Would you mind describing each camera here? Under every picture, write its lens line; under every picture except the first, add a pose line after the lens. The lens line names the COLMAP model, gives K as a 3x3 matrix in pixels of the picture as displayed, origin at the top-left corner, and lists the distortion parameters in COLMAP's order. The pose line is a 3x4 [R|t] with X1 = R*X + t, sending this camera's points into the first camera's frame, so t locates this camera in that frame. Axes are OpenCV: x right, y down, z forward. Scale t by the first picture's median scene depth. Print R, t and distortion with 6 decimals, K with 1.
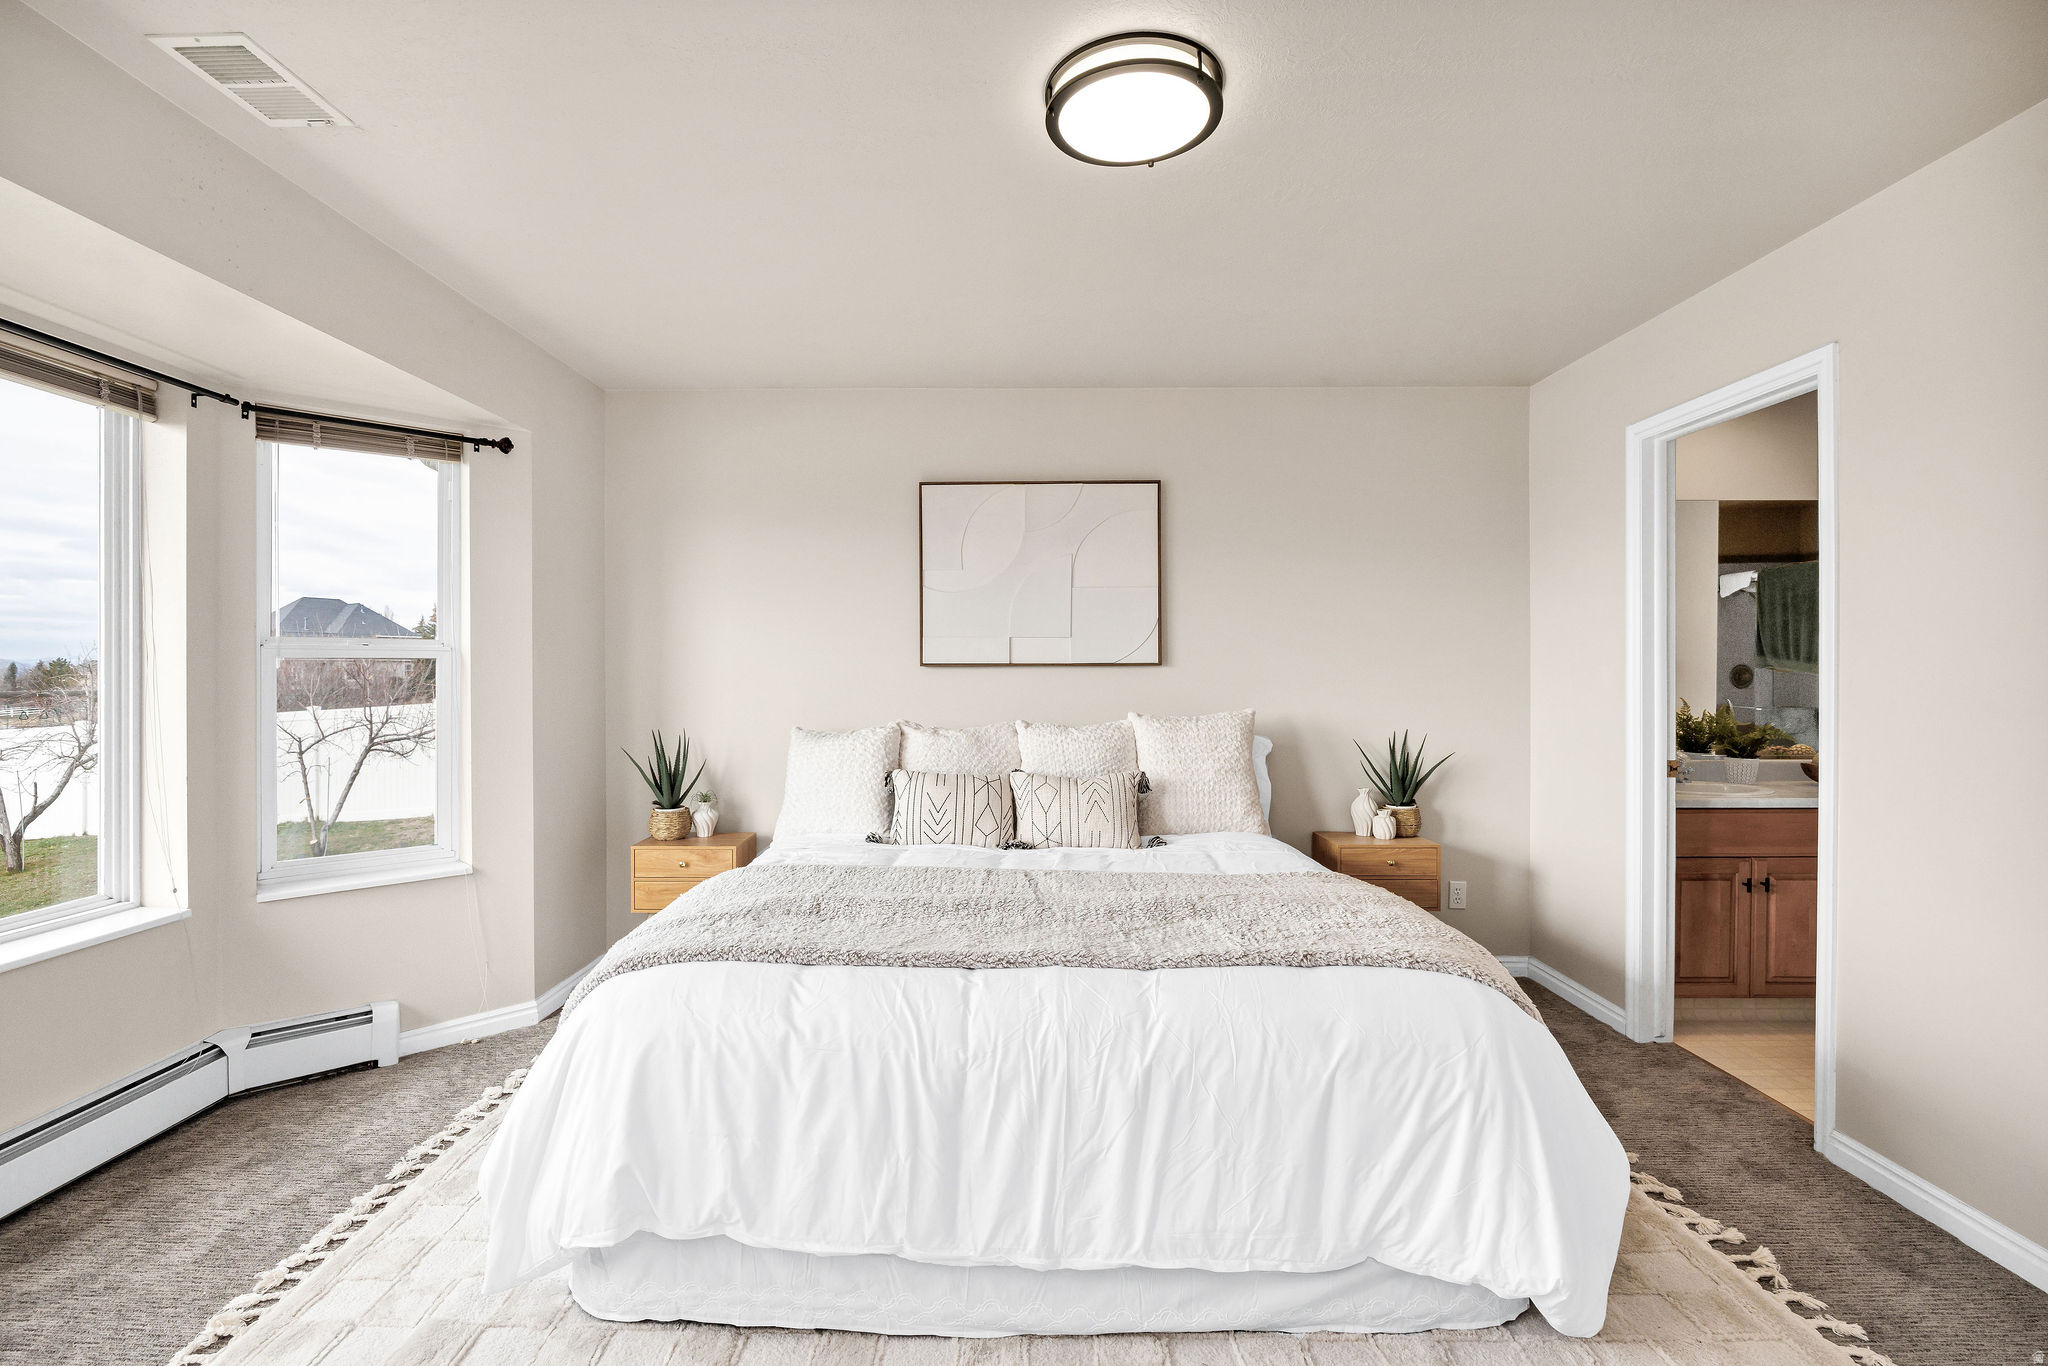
lens RADIAL K [[929.1, 0, 999.1], [0, 929.1, 677.8], [0, 0, 1]] dist [-0.016620, 0.000265]
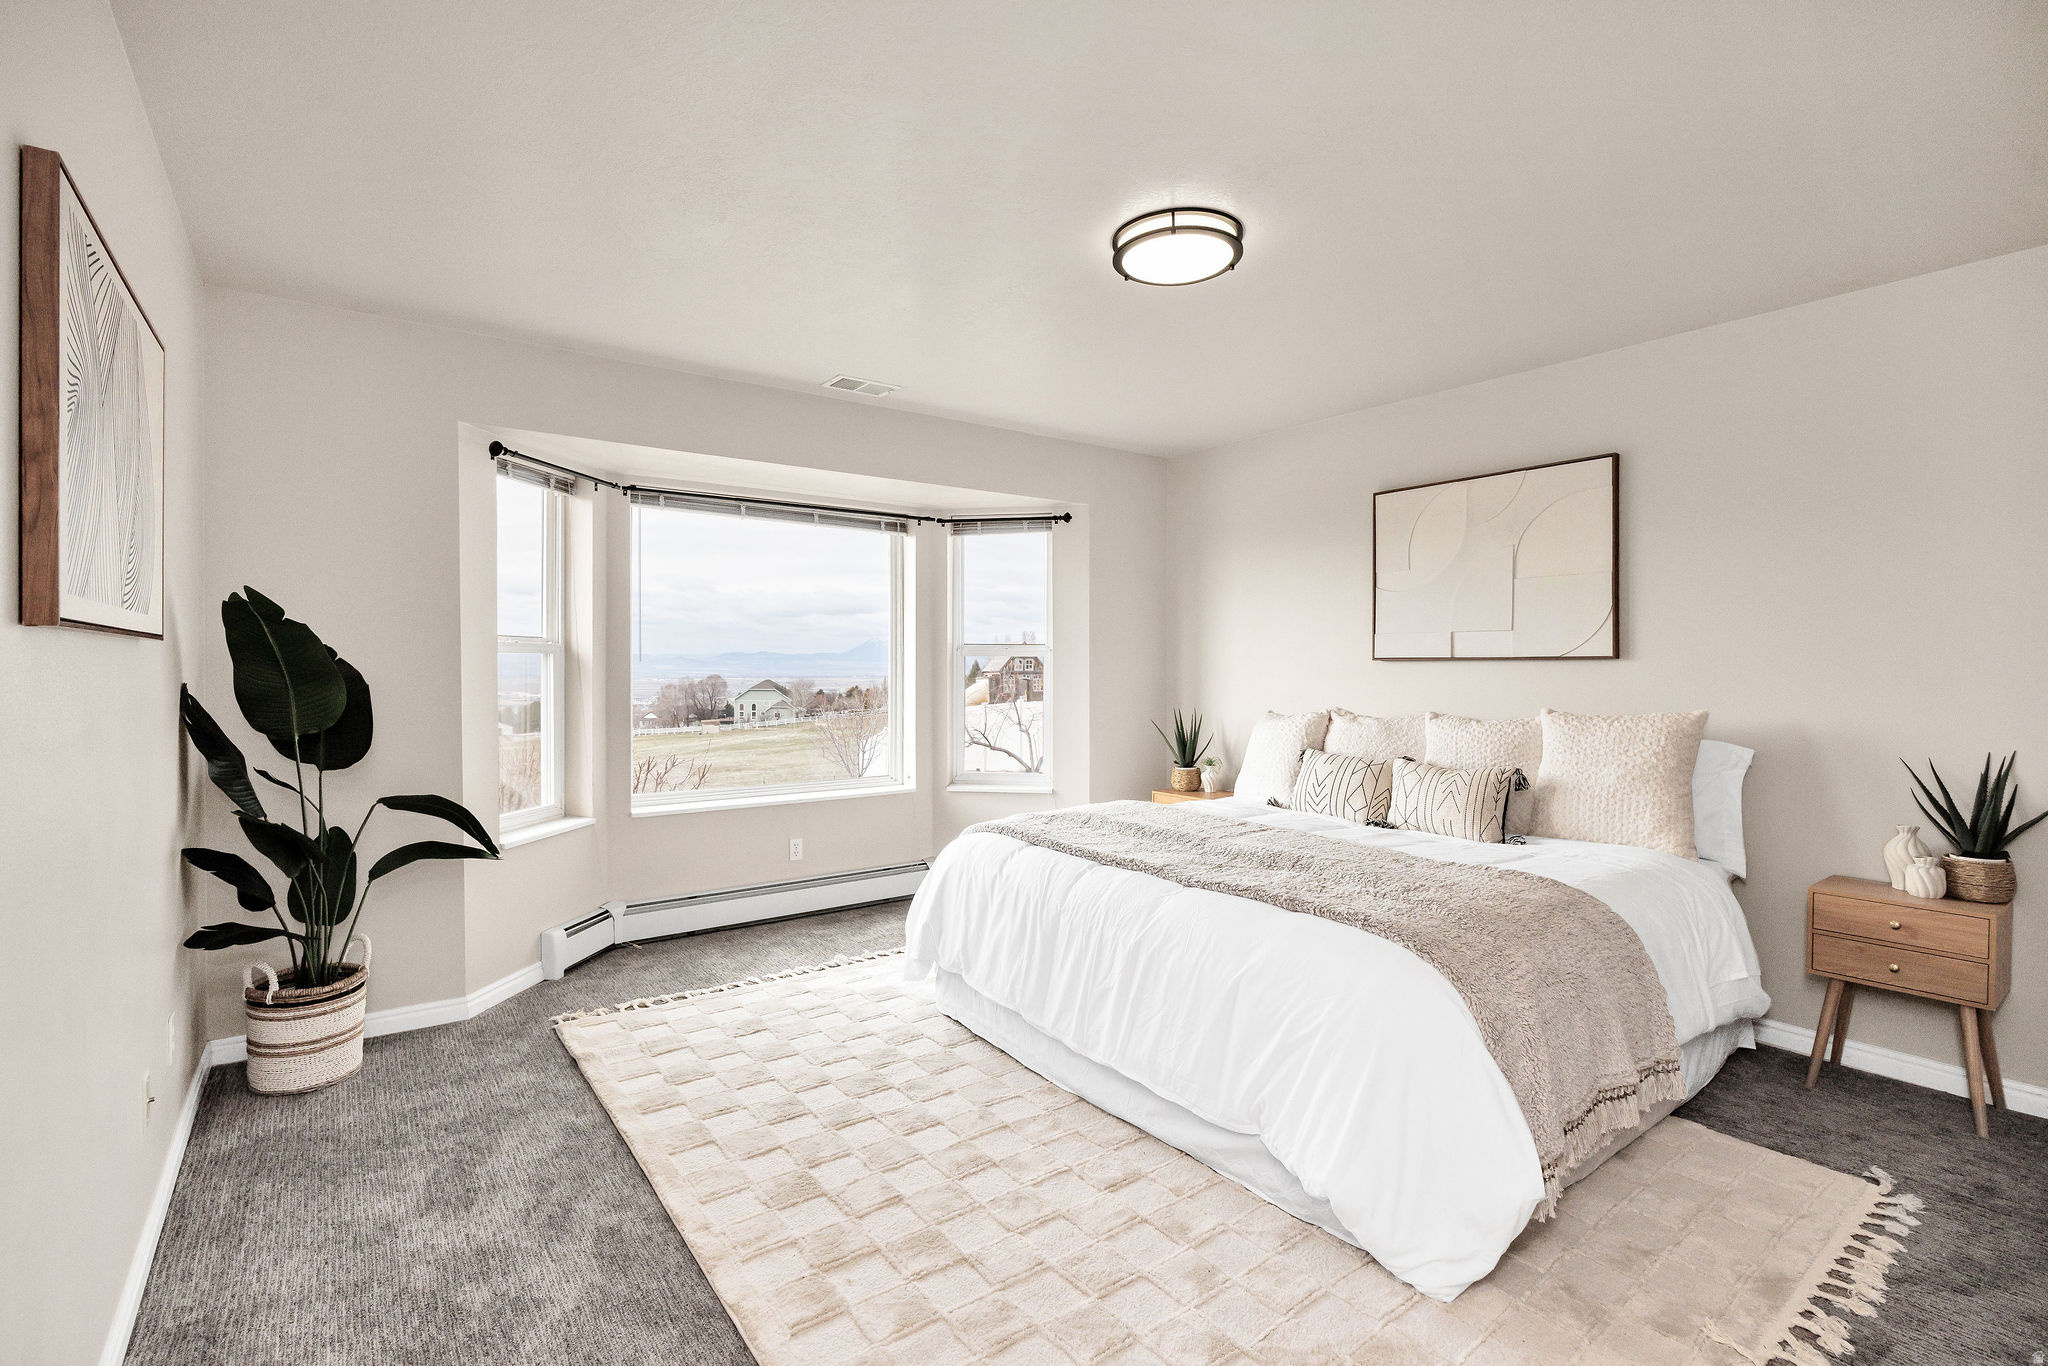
lens RADIAL K [[929.1, 0, 999.1], [0, 929.1, 677.8], [0, 0, 1]] dist [-0.016620, 0.000265]
pose [[0.594401, 0.012491, -0.804072, 0.625791], [-0.008605, 0.999921, 0.009173, 0.001903], [0.804123, 0.001466, 0.594461, -0.012463]]
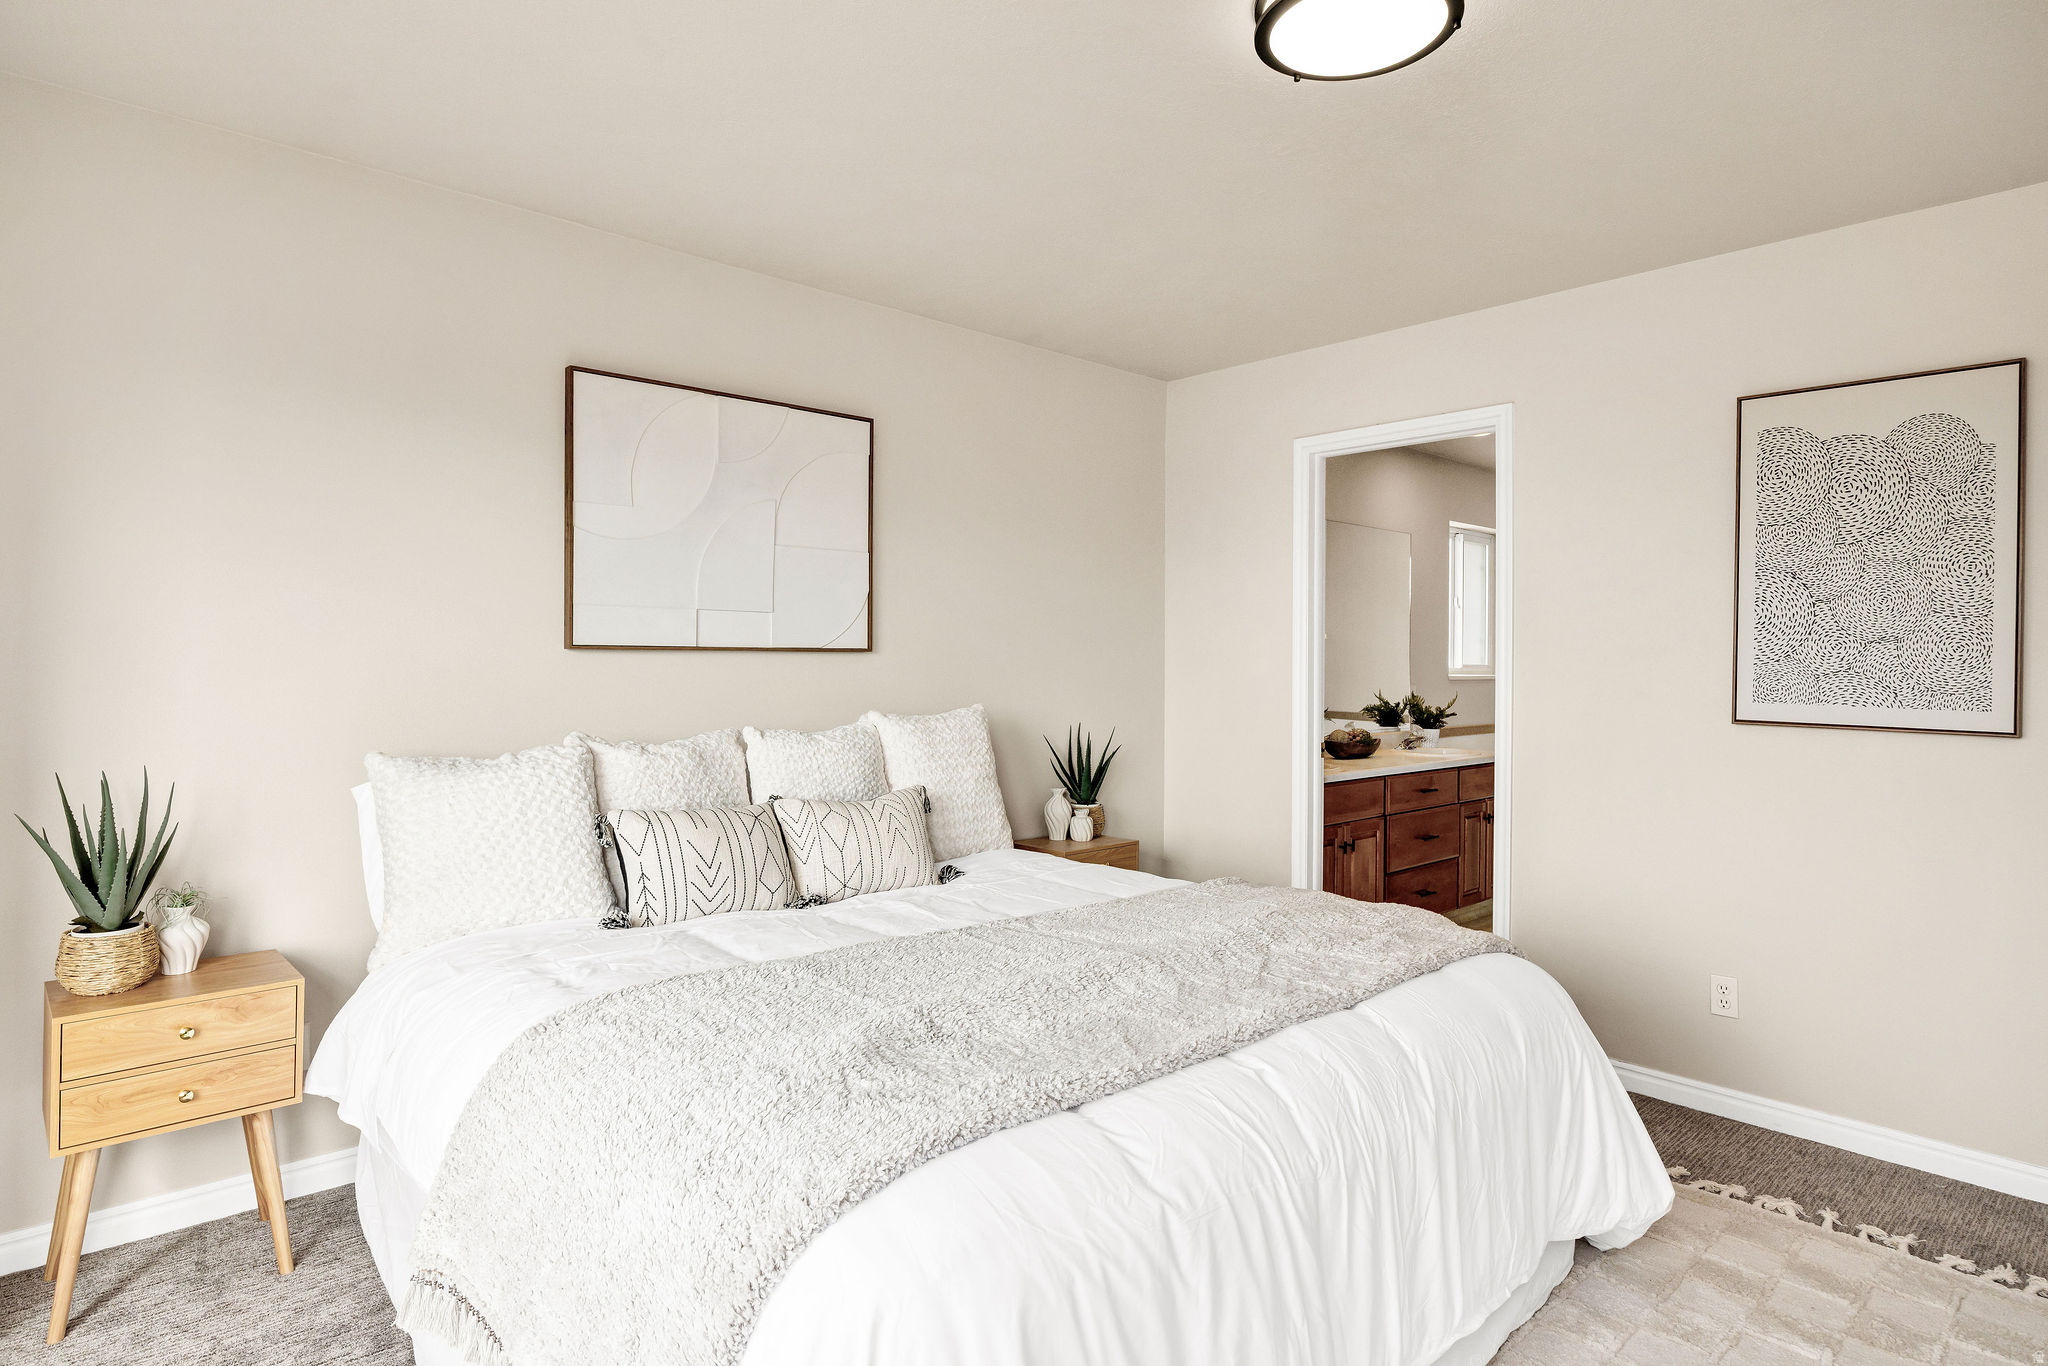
lens RADIAL K [[1111.8, 0, 998.1], [0, 1111.8, 664.8], [0, 0, 1]] dist [-0.005912, -0.000538]
pose [[0.728720, 0.003717, 0.684802, -0.463935], [-0.004589, 0.999989, -0.000544, -0.002932], [-0.684796, -0.002746, 0.728729, 0.269442]]
